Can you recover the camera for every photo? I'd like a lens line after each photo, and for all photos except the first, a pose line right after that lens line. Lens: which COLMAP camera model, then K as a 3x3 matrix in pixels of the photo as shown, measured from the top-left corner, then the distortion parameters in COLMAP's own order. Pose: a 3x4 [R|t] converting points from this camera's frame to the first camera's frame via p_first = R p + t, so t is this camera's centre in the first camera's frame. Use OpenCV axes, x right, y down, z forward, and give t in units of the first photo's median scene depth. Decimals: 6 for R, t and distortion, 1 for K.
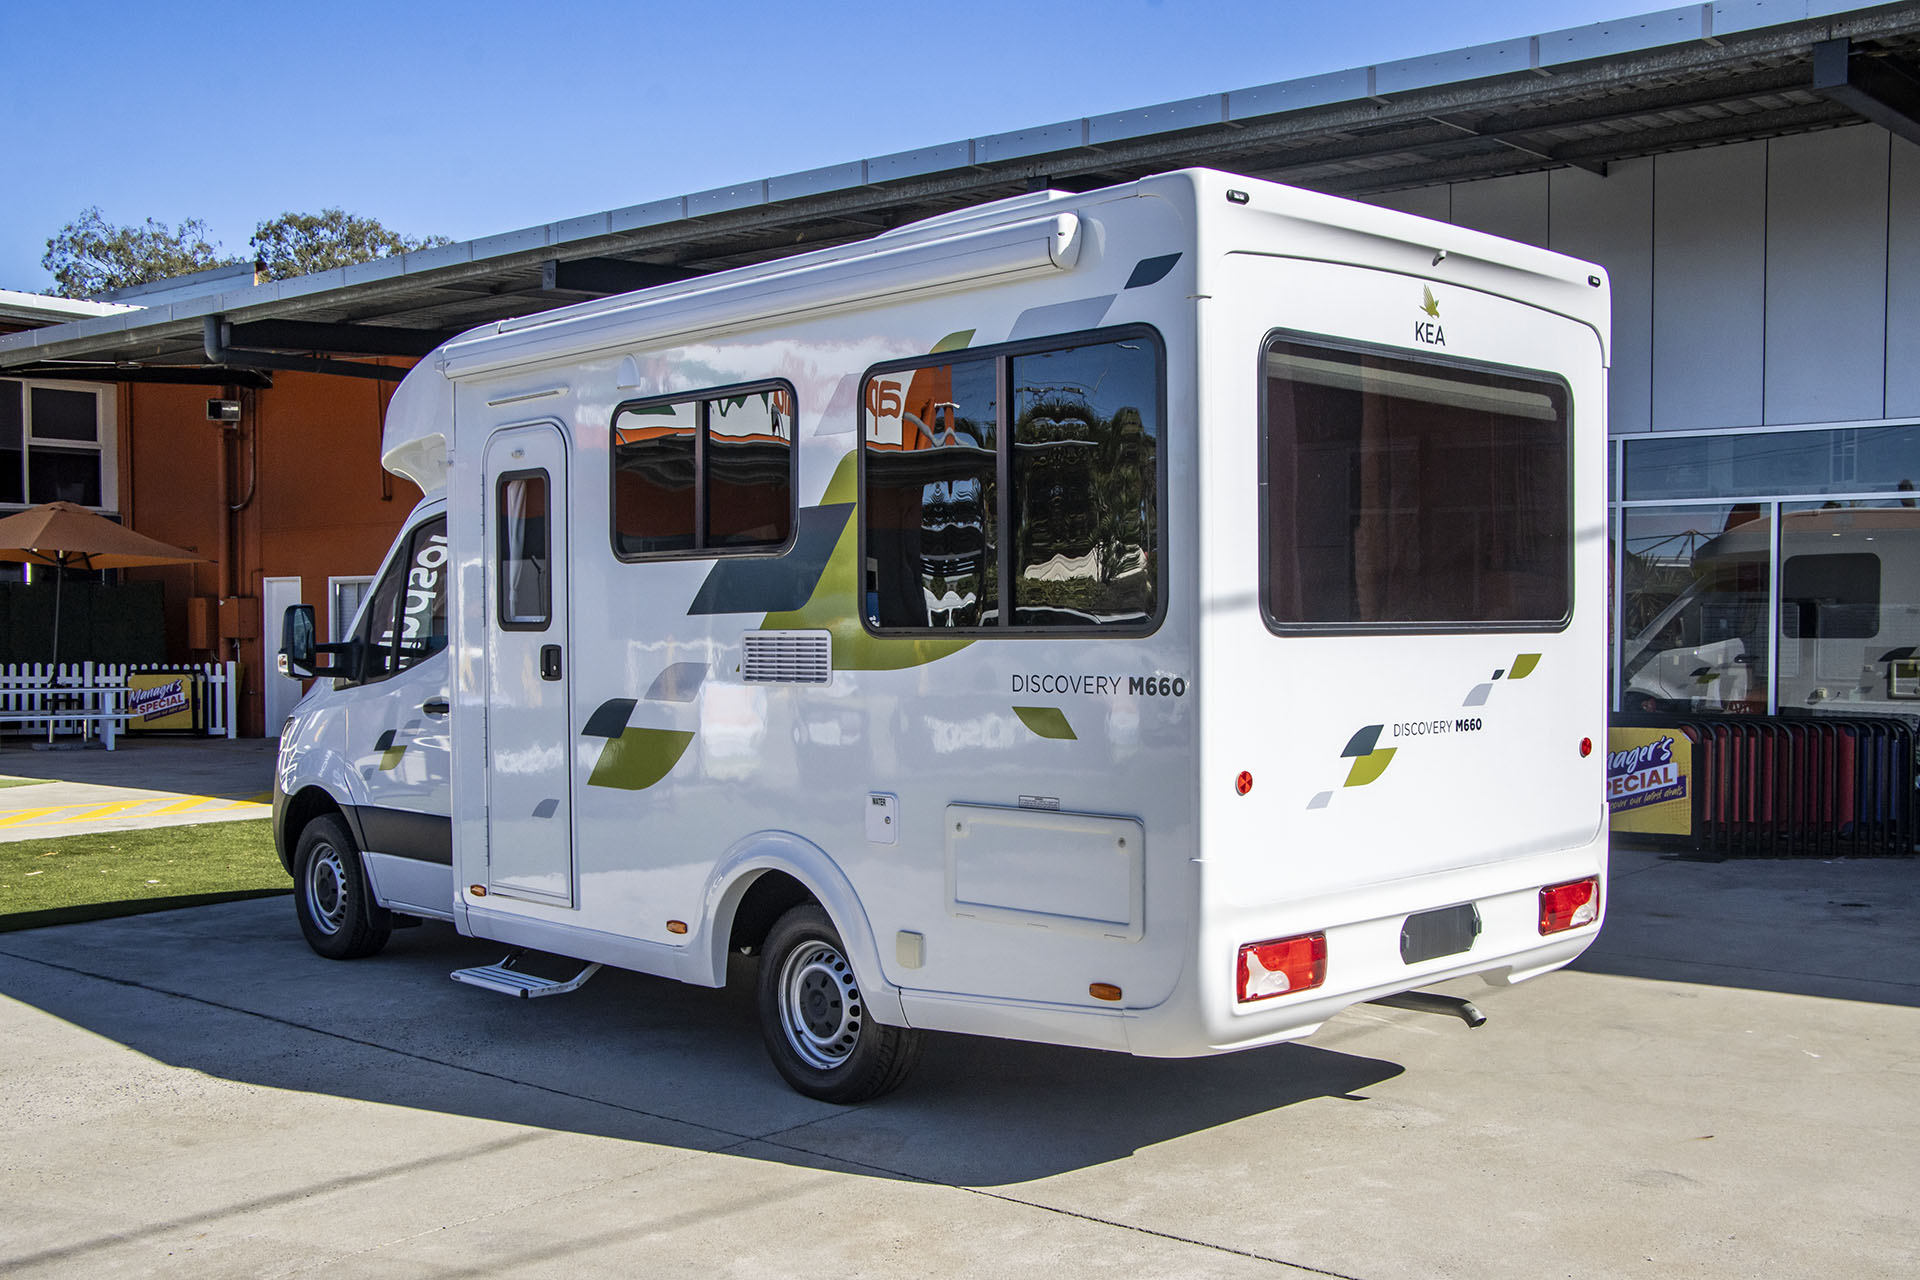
lens RADIAL K [[1979.6, 0, 959.4], [0, 1979.6, 670.7], [0, 0, 1]] dist [-0.058100, 0.004500]
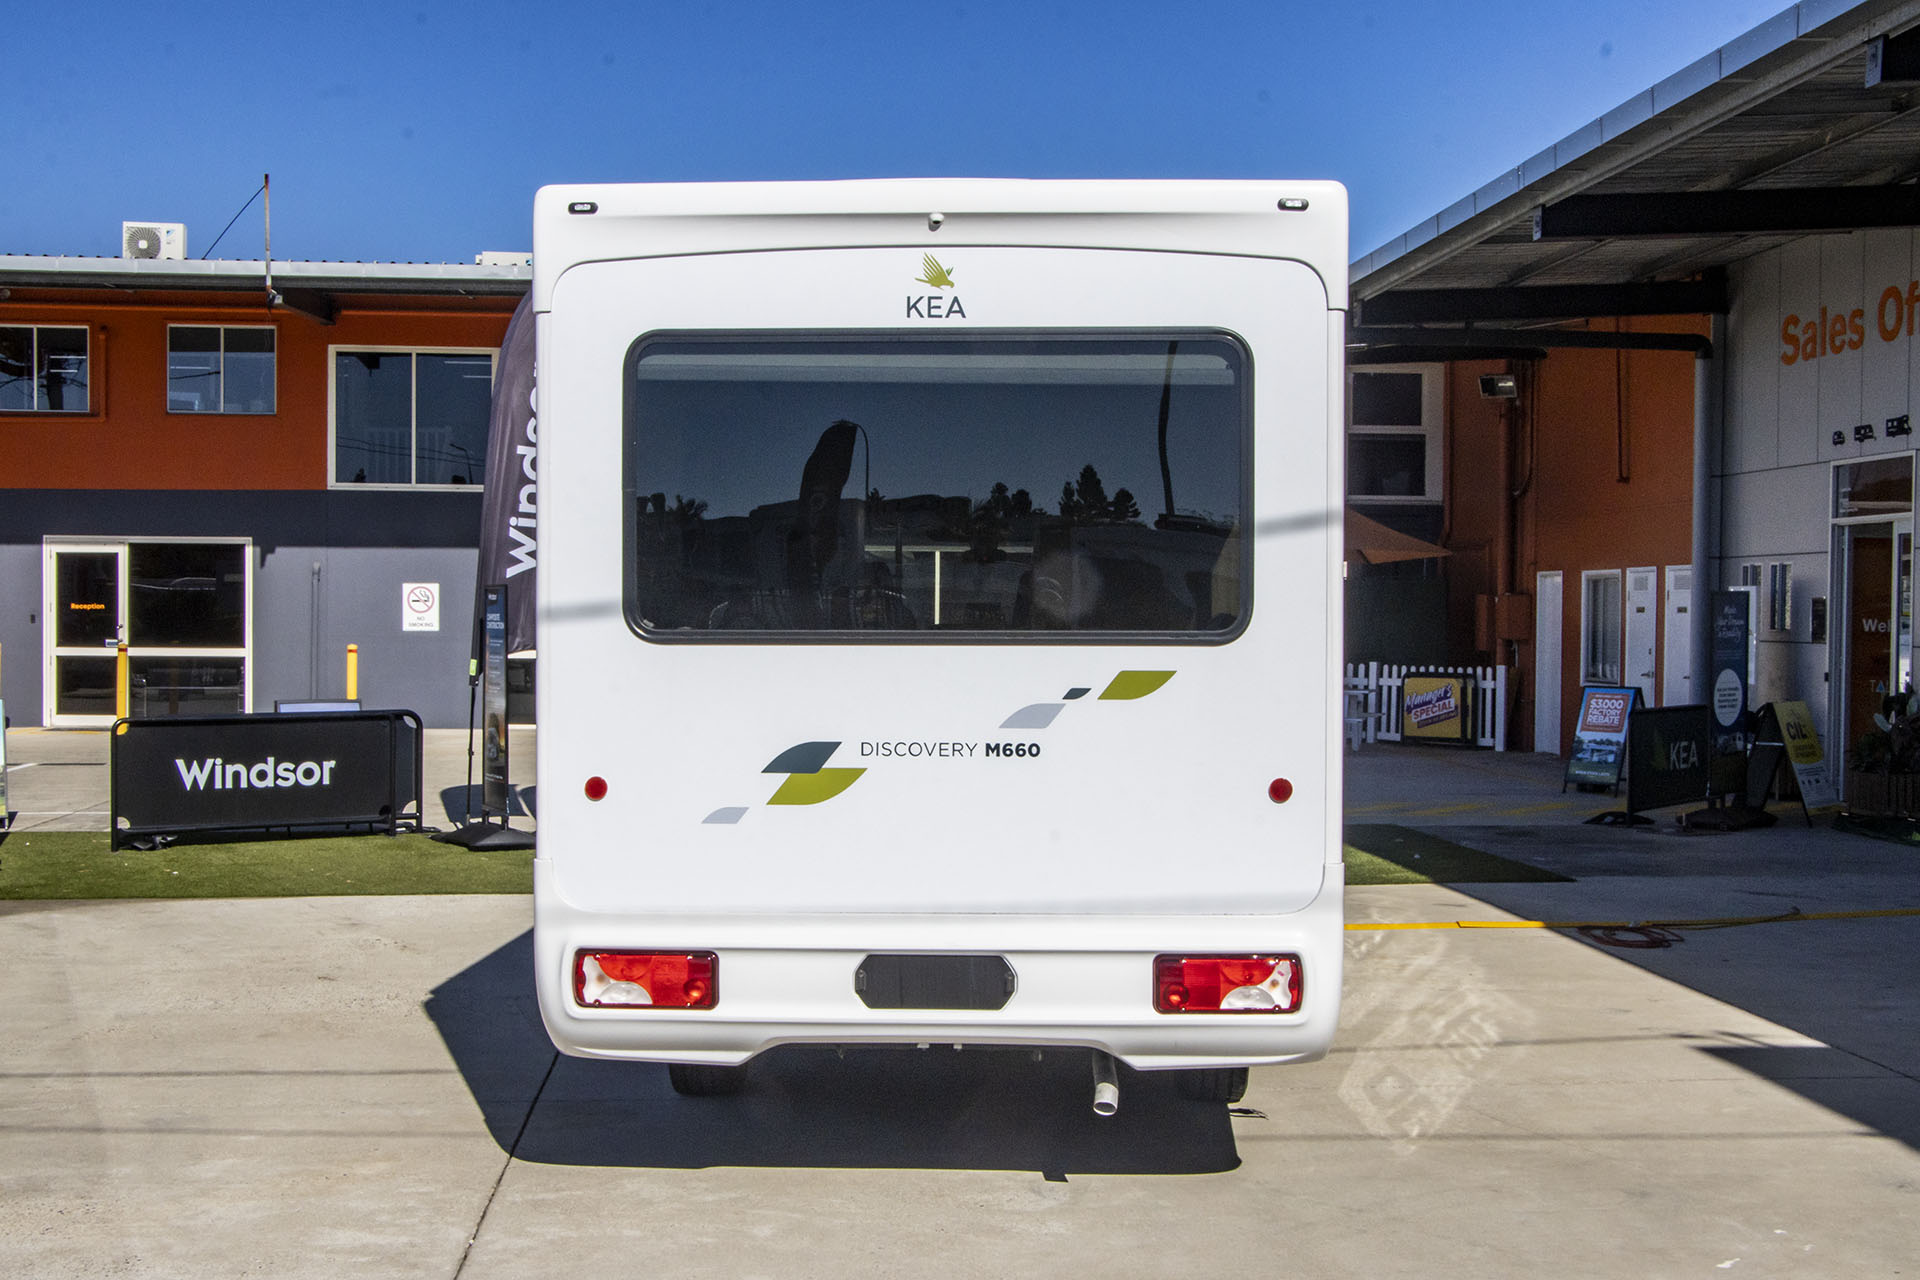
lens RADIAL K [[2397.6, 0, 960.0], [0, 2397.6, 640.0], [0, 0, 1]] dist [-0.020389, 0.000069]
pose [[0.691067, 0.013352, -0.722668, 0.925088], [-0.025486, 0.999658, -0.005901, -0.012925], [0.722342, 0.022496, 0.691170, 0.234441]]
